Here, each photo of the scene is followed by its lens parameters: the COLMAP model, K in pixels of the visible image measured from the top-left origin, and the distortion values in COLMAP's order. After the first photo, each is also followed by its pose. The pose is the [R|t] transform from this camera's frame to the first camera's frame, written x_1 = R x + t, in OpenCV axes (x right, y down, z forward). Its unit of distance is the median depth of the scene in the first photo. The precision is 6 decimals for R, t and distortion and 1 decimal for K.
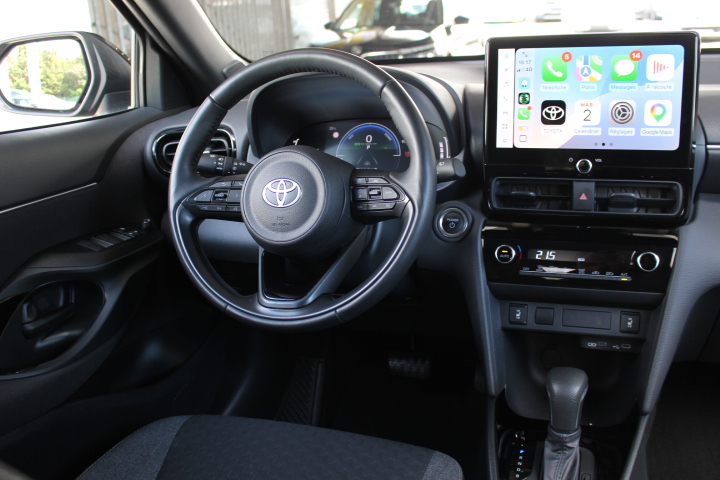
lens RADIAL K [[737.7, 0, 359.2], [0, 737.7, 239.7], [0, 0, 1]] dist [-0.088244, 0.000000]
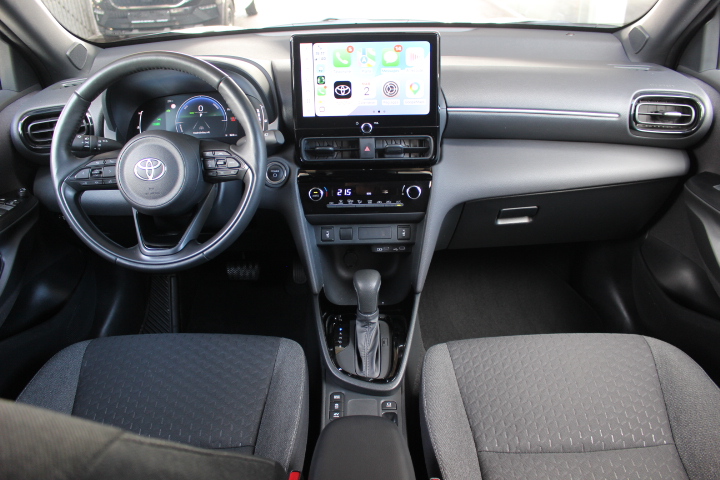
lens RADIAL K [[622.1, 0, 362.0], [0, 622.1, 240.0], [0, 0, 1]] dist [-0.095099, 0.038609]
pose [[0.945966, -0.122455, 0.300255, -0.085768], [0.069651, 0.981073, 0.180677, -0.103824], [-0.316697, -0.150001, 0.936591, -0.149598]]
